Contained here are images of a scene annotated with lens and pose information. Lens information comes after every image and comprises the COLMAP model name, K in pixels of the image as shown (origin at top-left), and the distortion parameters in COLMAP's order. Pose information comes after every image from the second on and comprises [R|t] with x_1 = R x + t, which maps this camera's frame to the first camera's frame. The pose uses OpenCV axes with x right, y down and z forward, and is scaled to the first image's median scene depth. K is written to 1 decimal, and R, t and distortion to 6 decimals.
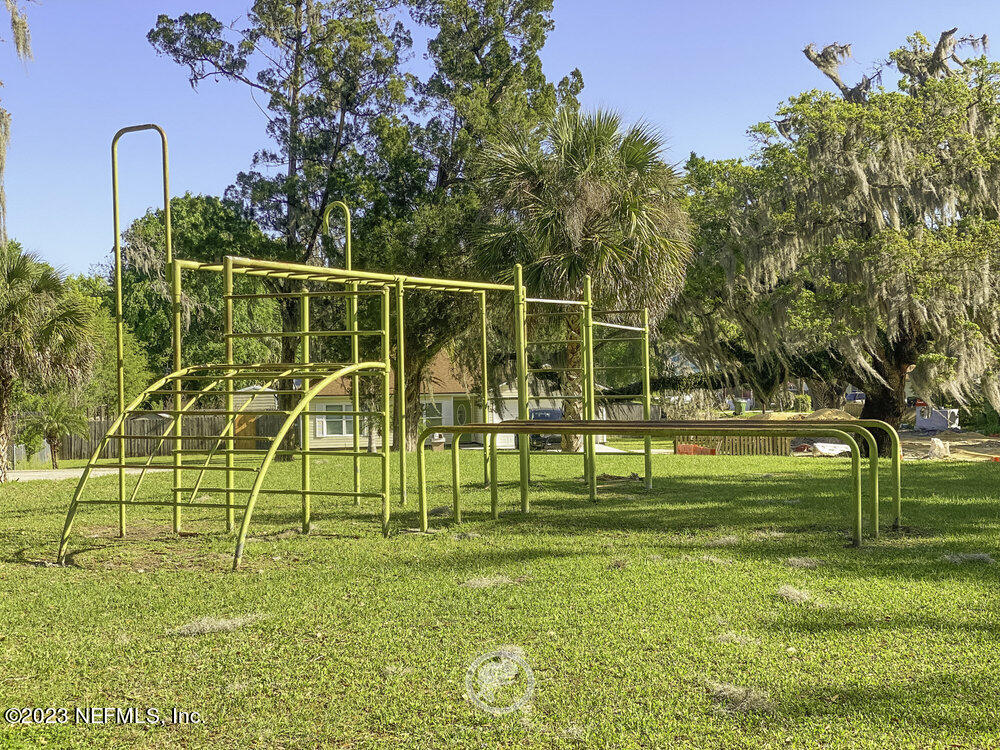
lens RADIAL K [[1502.1, 0, 500.0], [0, 1502.1, 375.0], [0, 0, 1]] dist [0.231506, -0.380208]
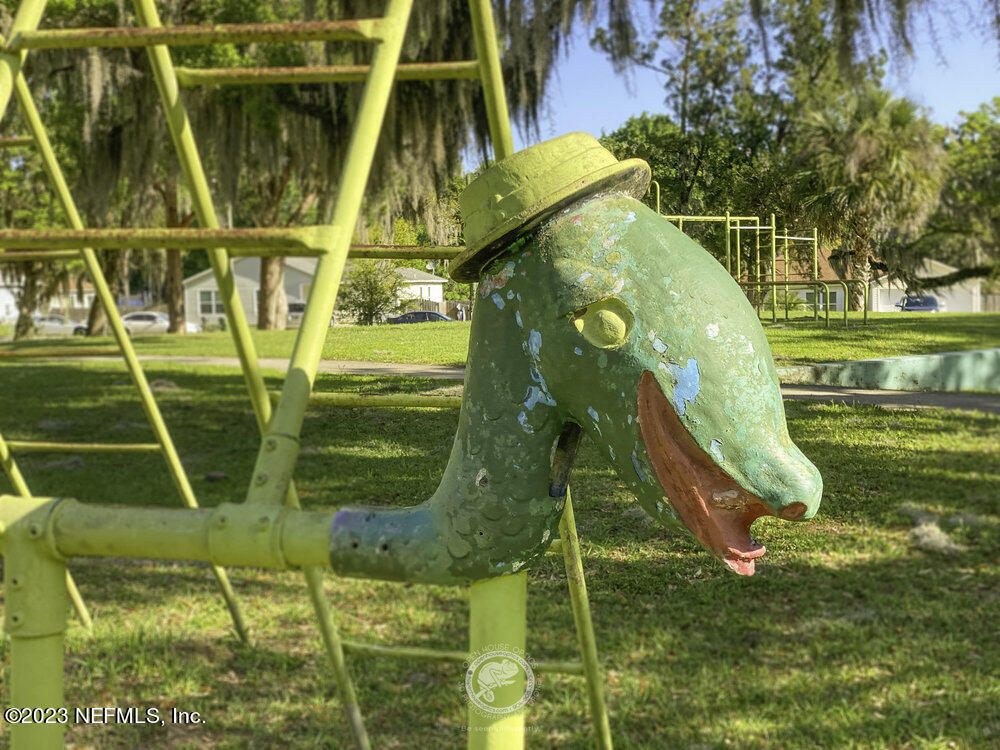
lens RADIAL K [[1502.1, 0, 500.0], [0, 1502.1, 375.0], [0, 0, 1]] dist [0.231506, -0.380208]
pose [[0.953211, 0.018225, -0.301756, 0.147862], [0.002094, 0.997759, 0.066876, 0.005485], [0.302298, -0.064379, 0.951037, -0.485349]]
